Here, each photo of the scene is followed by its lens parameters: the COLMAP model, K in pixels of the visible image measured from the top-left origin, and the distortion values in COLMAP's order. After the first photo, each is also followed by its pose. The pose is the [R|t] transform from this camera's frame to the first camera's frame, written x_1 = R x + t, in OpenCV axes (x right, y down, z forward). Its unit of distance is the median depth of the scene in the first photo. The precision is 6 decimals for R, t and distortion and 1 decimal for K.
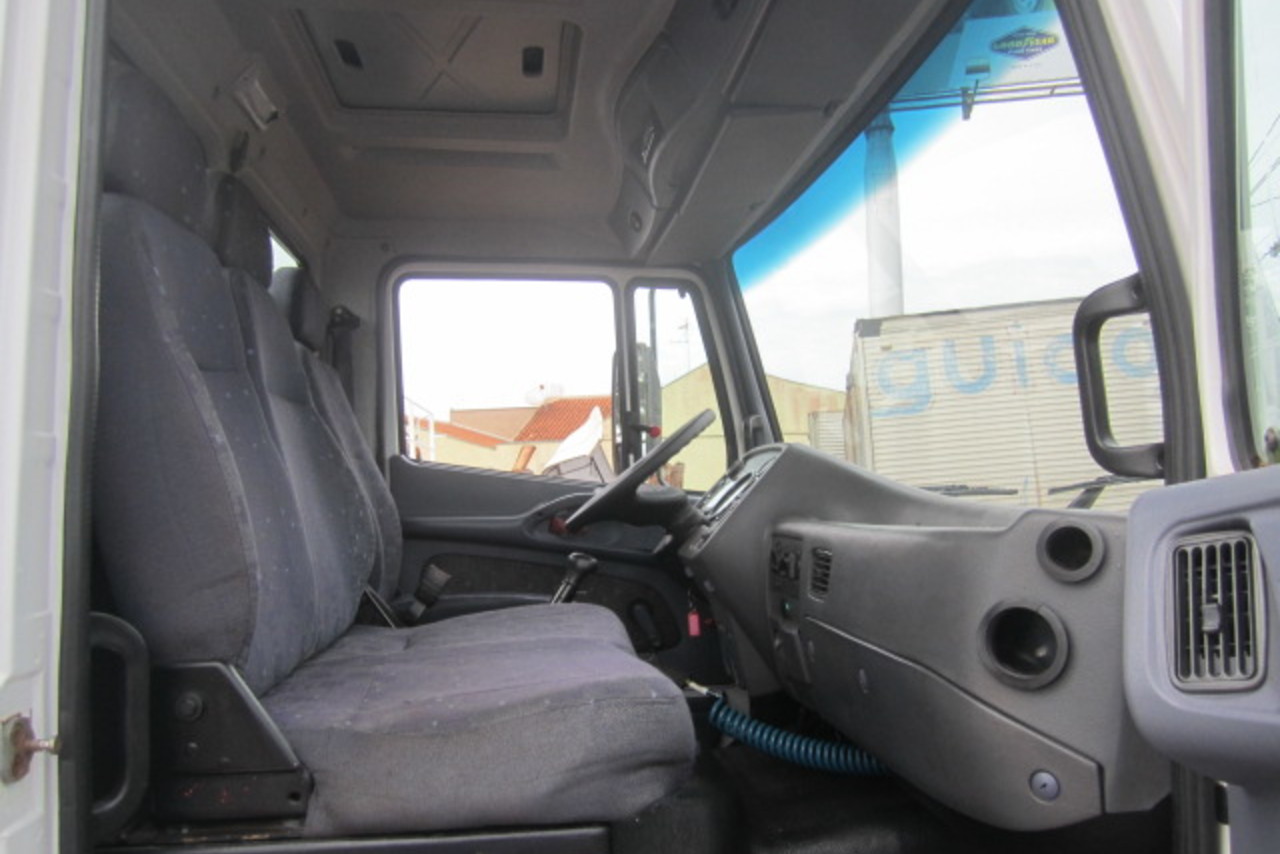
lens RADIAL K [[1071.6, 0, 639.1], [0, 1071.6, 426.4], [0, 0, 1]] dist [-0.050662, 0.011013]
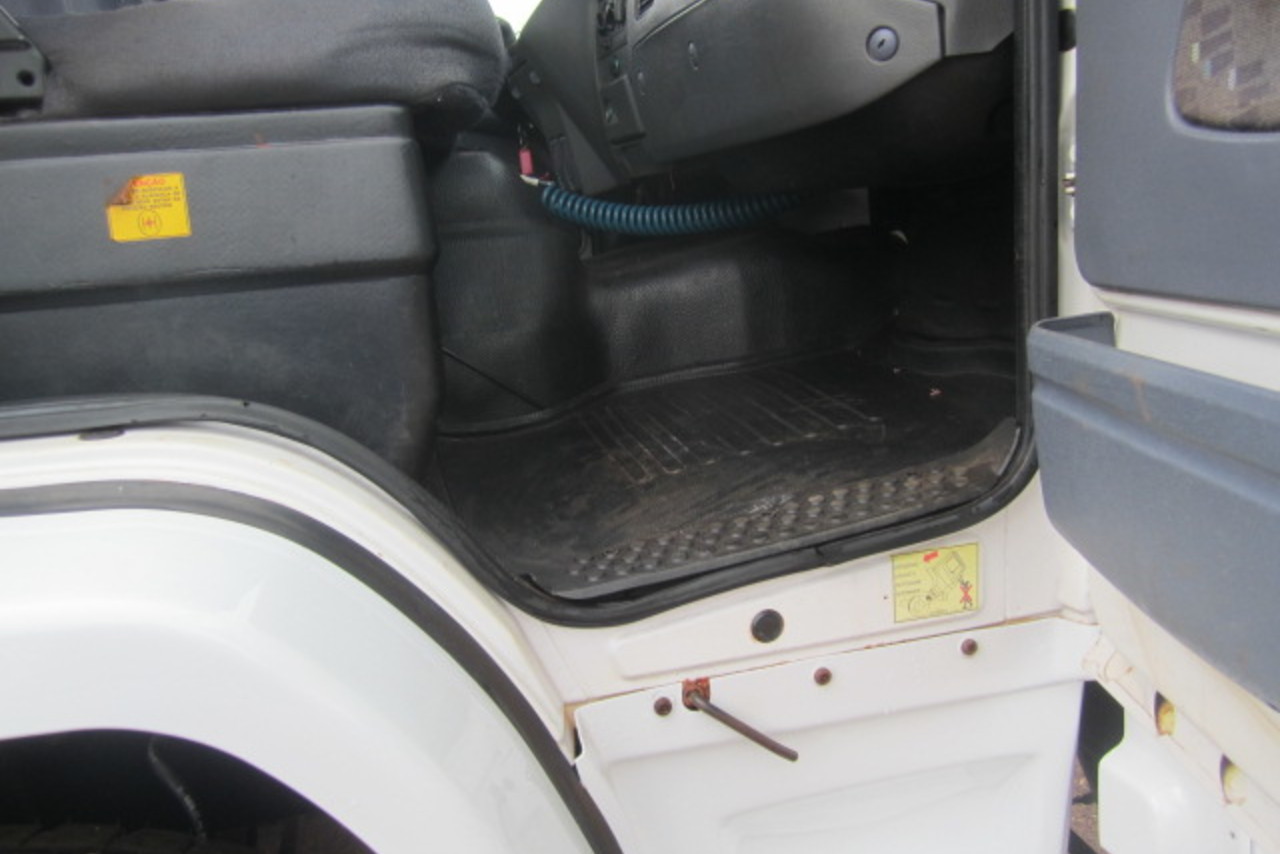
lens RADIAL K [[1071.6, 0, 642.2], [0, 1071.6, 427.0], [0, 0, 1]] dist [-0.050662, 0.011013]
pose [[0.988779, -0.074754, 0.129338, 0.030783], [0.041653, 0.969415, 0.241866, 0.432074], [-0.143462, -0.233765, 0.961651, 0.060015]]
